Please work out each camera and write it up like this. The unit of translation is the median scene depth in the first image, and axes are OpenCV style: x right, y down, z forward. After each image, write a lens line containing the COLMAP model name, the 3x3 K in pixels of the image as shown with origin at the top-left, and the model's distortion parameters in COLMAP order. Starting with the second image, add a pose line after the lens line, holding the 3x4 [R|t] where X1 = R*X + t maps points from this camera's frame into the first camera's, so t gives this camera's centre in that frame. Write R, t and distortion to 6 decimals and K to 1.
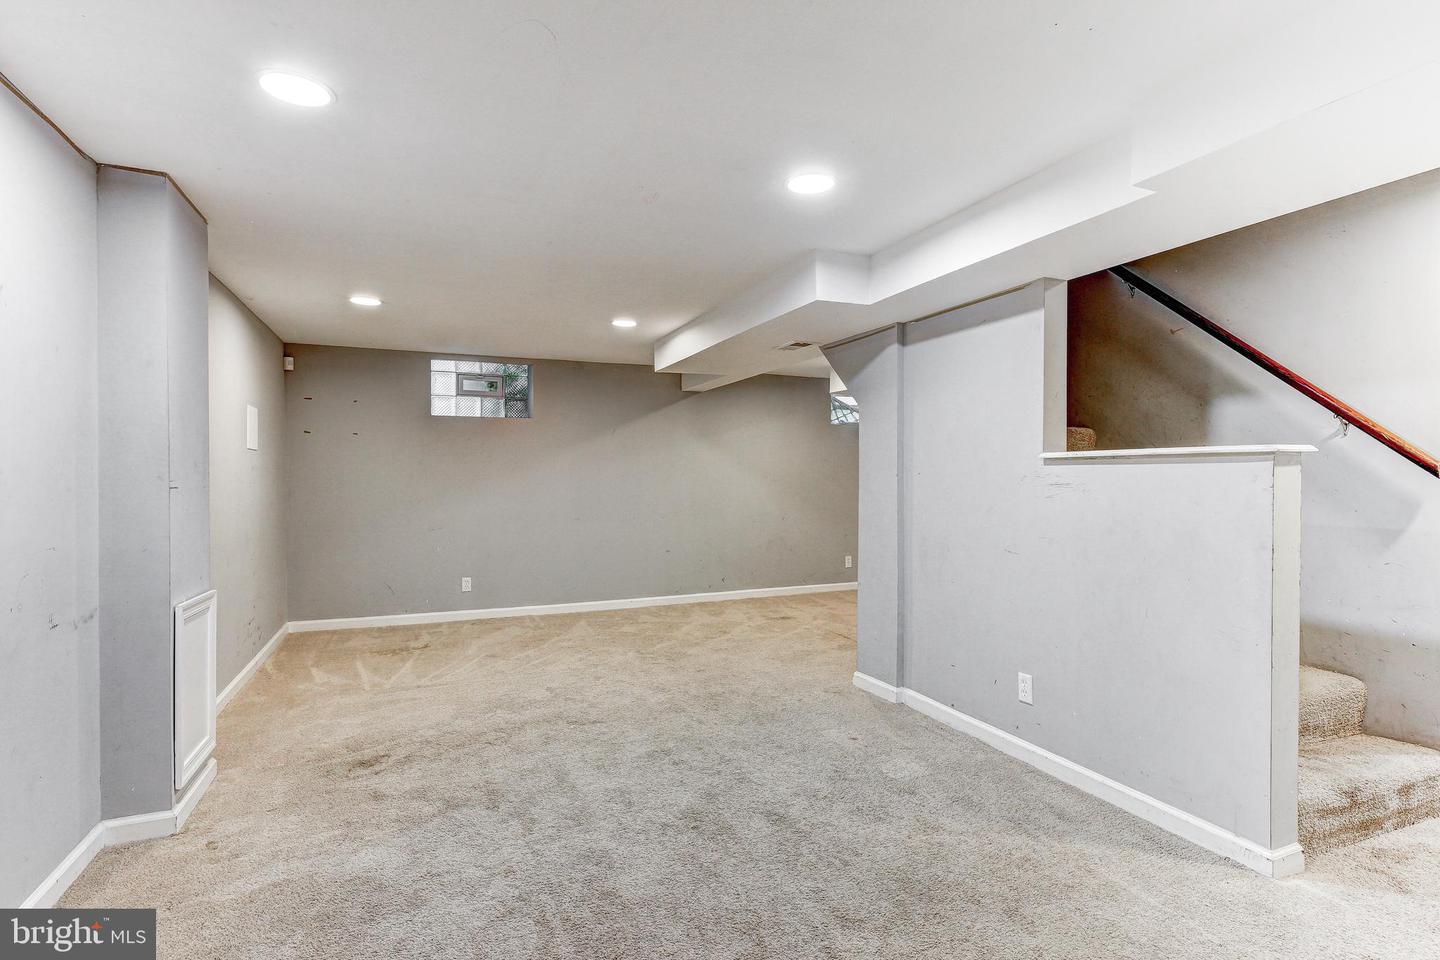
lens RADIAL K [[710.6, 0, 716.9], [0, 710.6, 482.3], [0, 0, 1]] dist [0.003599, -0.000318]
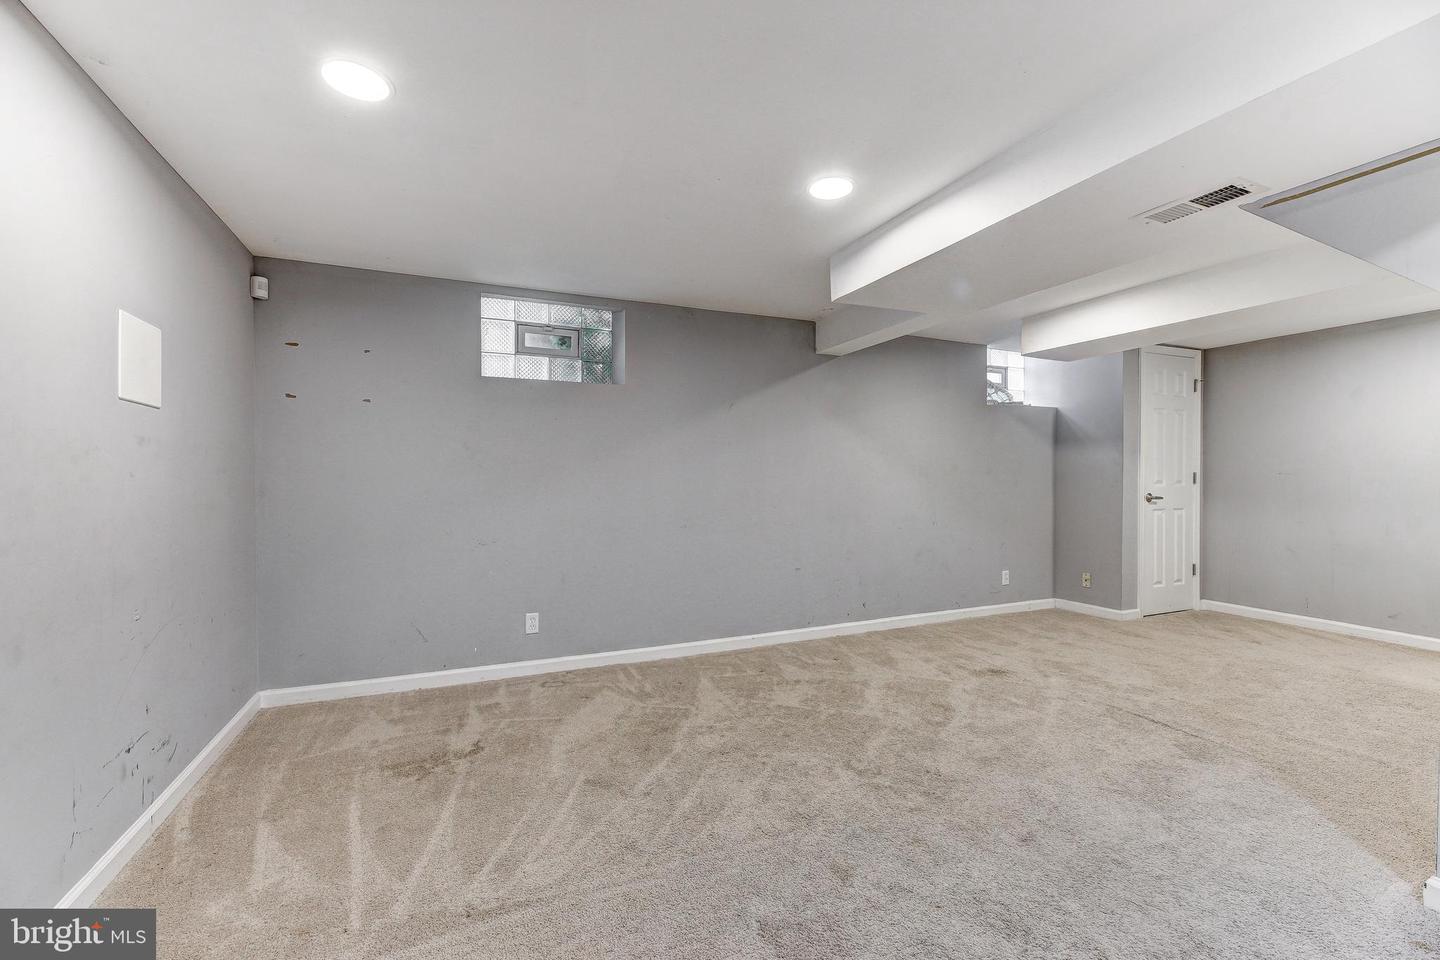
lens RADIAL K [[600.3, 0, 716.9], [0, 600.3, 481.9], [0, 0, 1]] dist [-0.000861, -0.000448]
pose [[0.999938, 0.000011, 0.011092, -0.249476], [0.000005, 0.999999, -0.001443, 0.010743], [-0.011092, 0.001443, 0.999937, 0.577758]]
